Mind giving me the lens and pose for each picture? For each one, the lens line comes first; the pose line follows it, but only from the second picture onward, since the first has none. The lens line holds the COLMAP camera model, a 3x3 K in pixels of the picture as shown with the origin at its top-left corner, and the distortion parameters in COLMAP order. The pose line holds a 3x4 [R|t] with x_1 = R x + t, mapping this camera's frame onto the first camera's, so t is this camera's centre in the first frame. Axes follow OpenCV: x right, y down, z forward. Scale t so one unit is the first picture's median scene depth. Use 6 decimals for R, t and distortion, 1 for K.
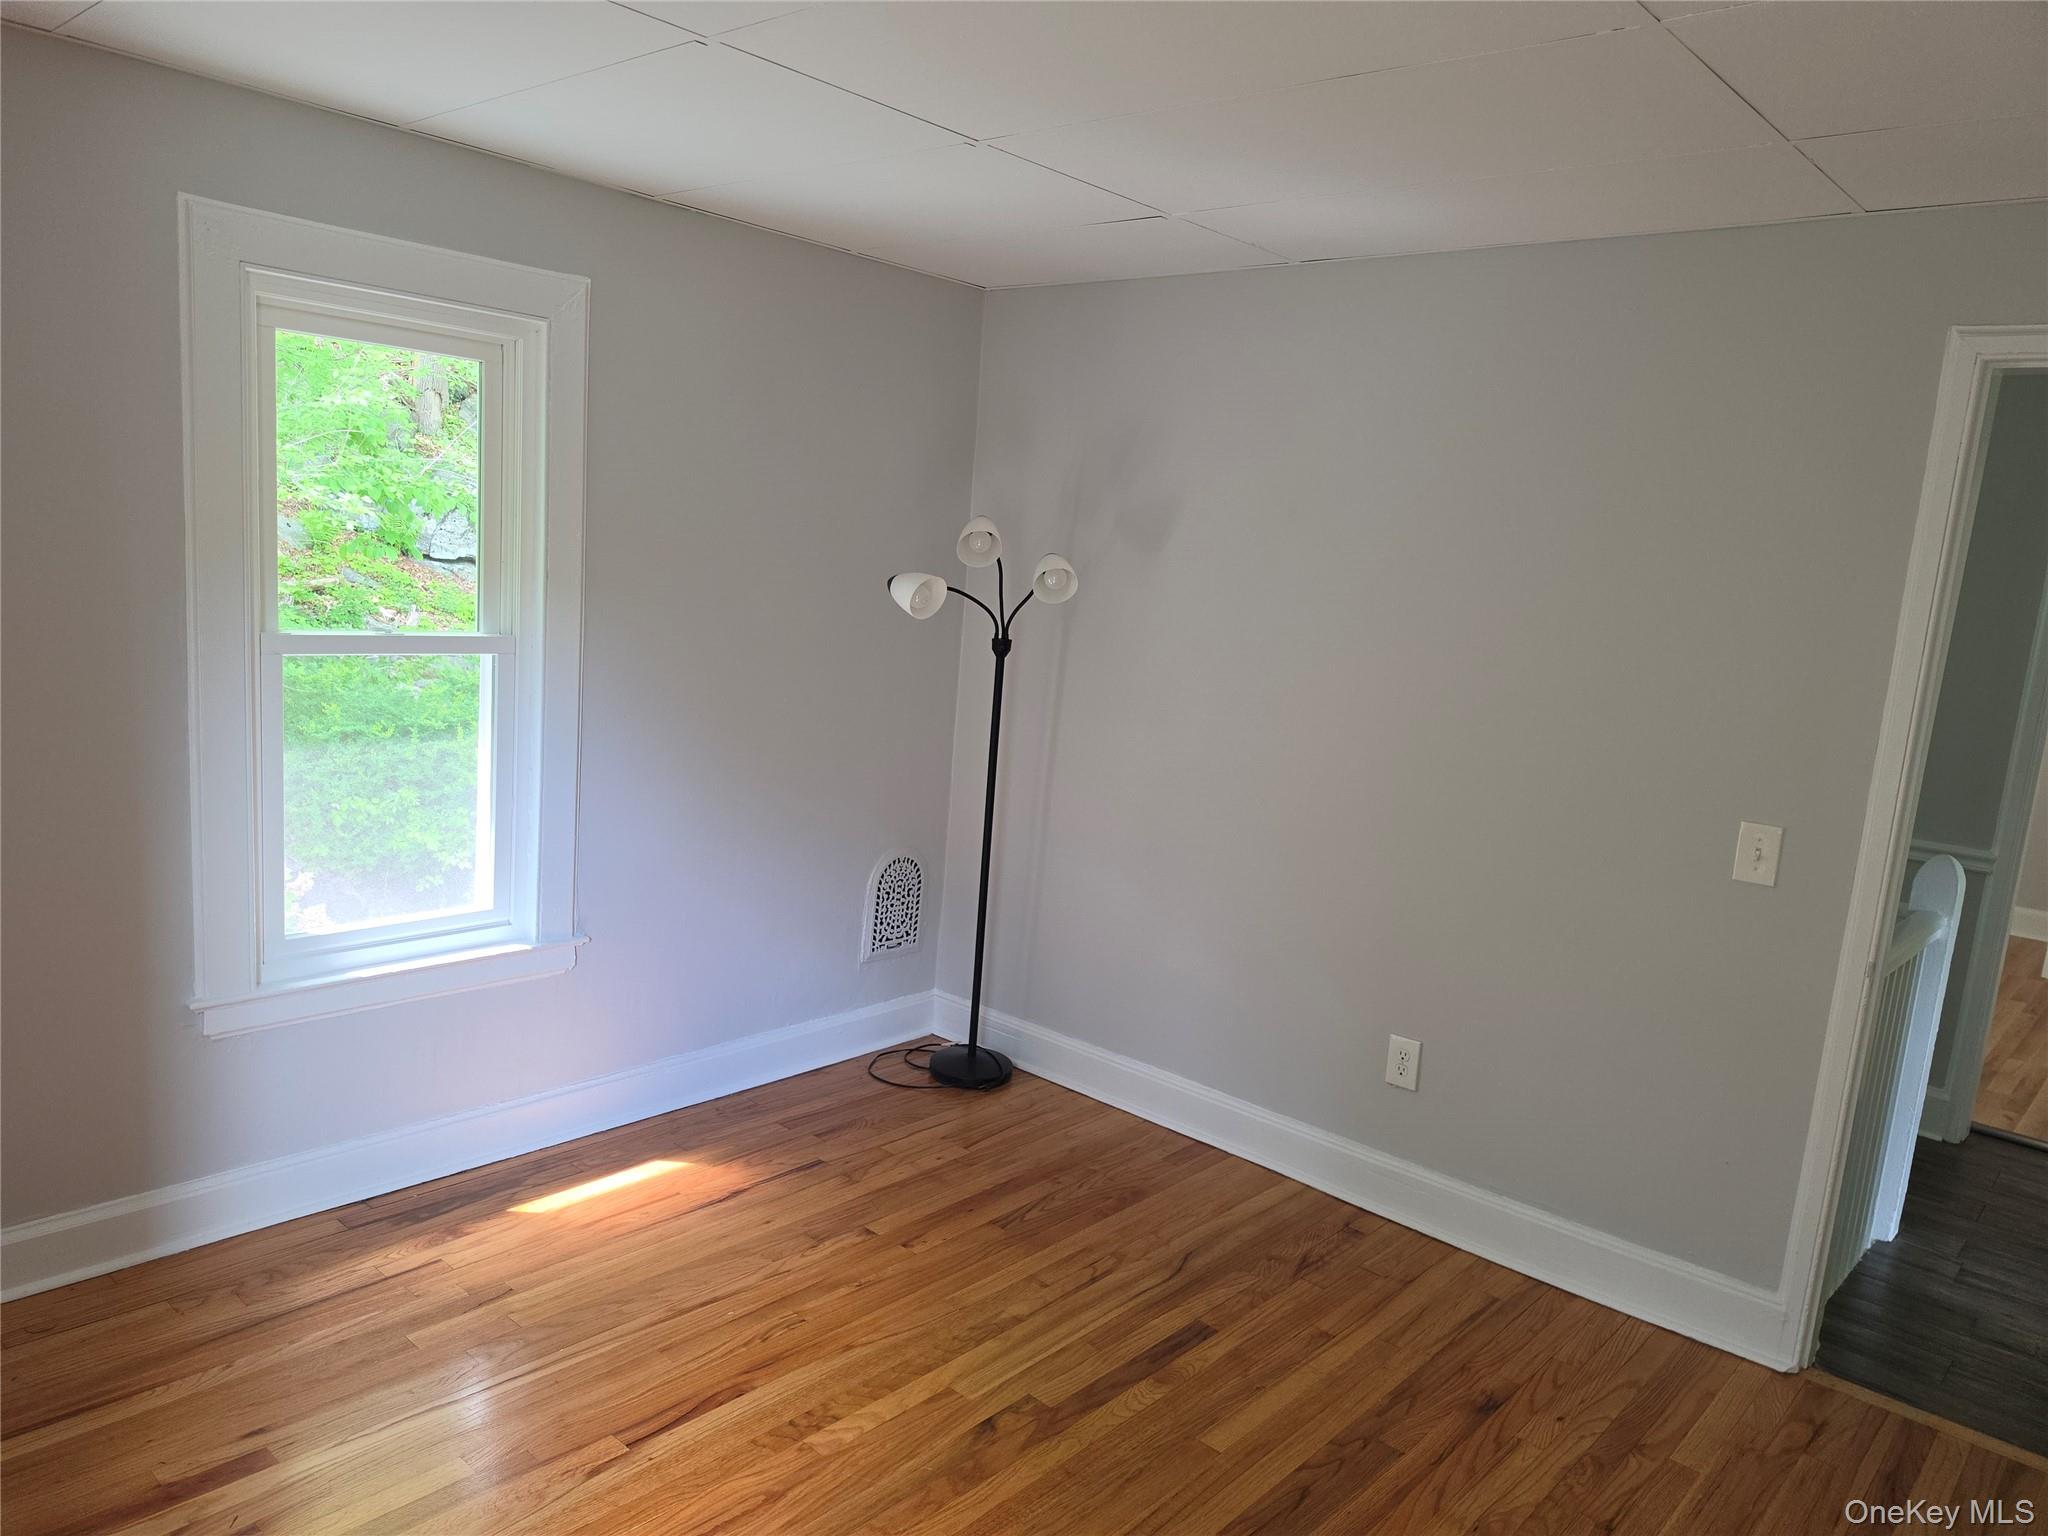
lens RADIAL K [[1437.7, 0, 1024.0], [0, 1437.7, 768.0], [0, 0, 1]] dist [-0.003229, -0.001735]
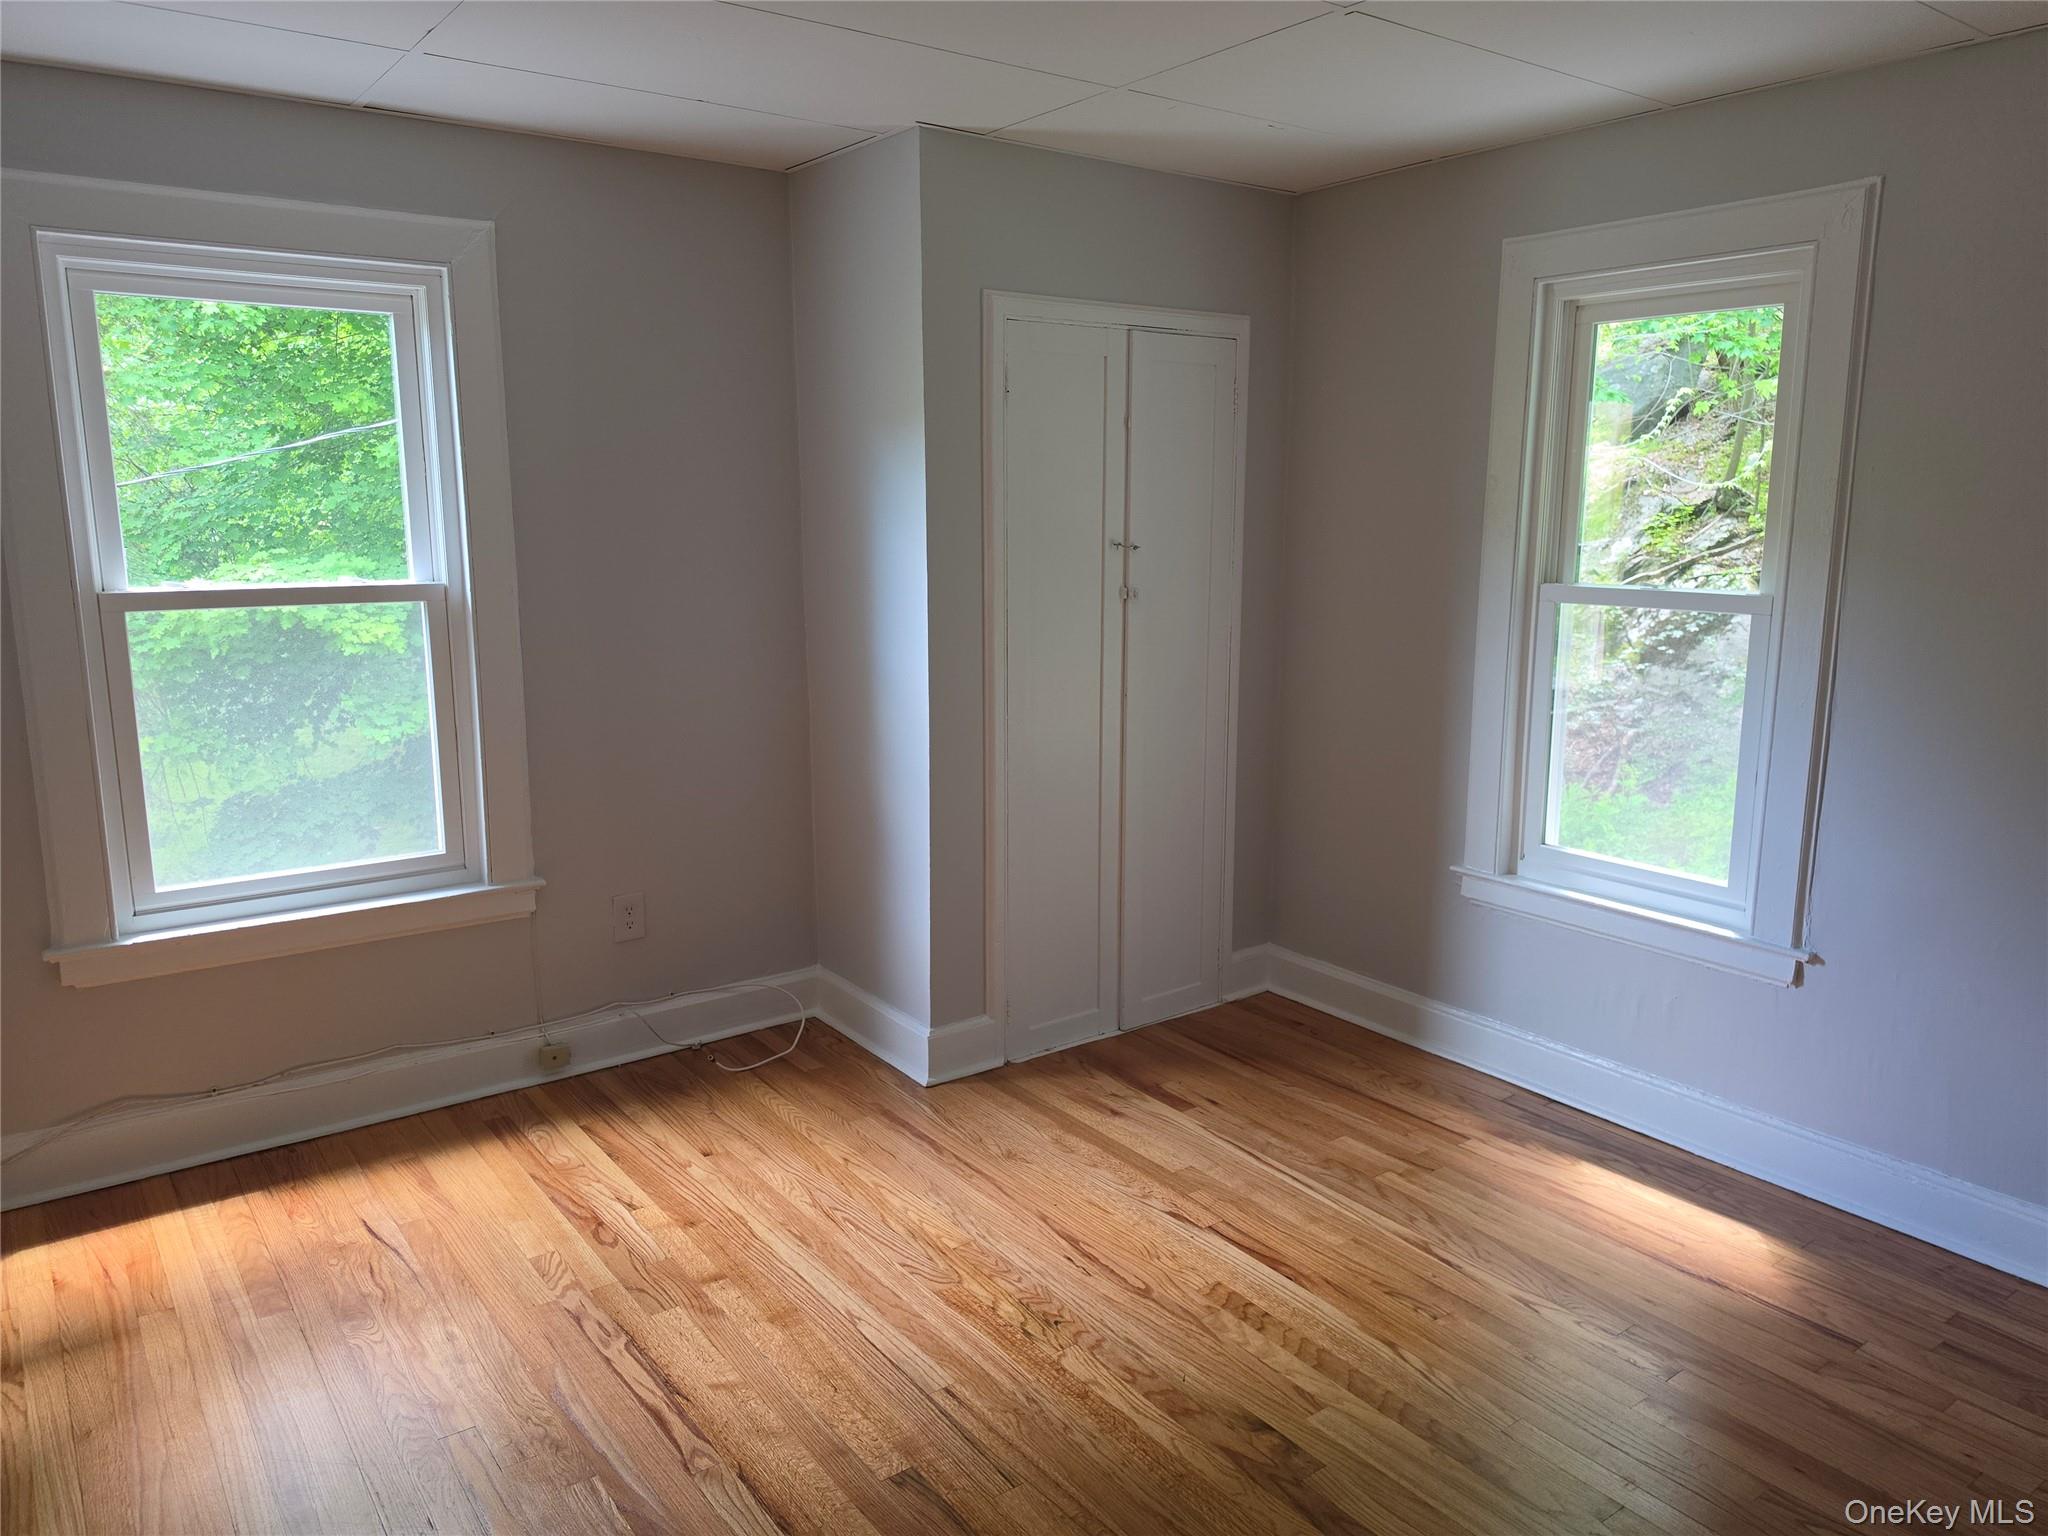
lens RADIAL K [[1437.7, 0, 1024.0], [0, 1437.7, 768.0], [0, 0, 1]] dist [-0.003229, -0.001735]
pose [[-0.225114, 0.102144, -0.968964, 0.748215], [-0.168202, 0.975484, 0.141909, -0.041845], [0.959704, 0.194928, -0.202414, 0.858670]]
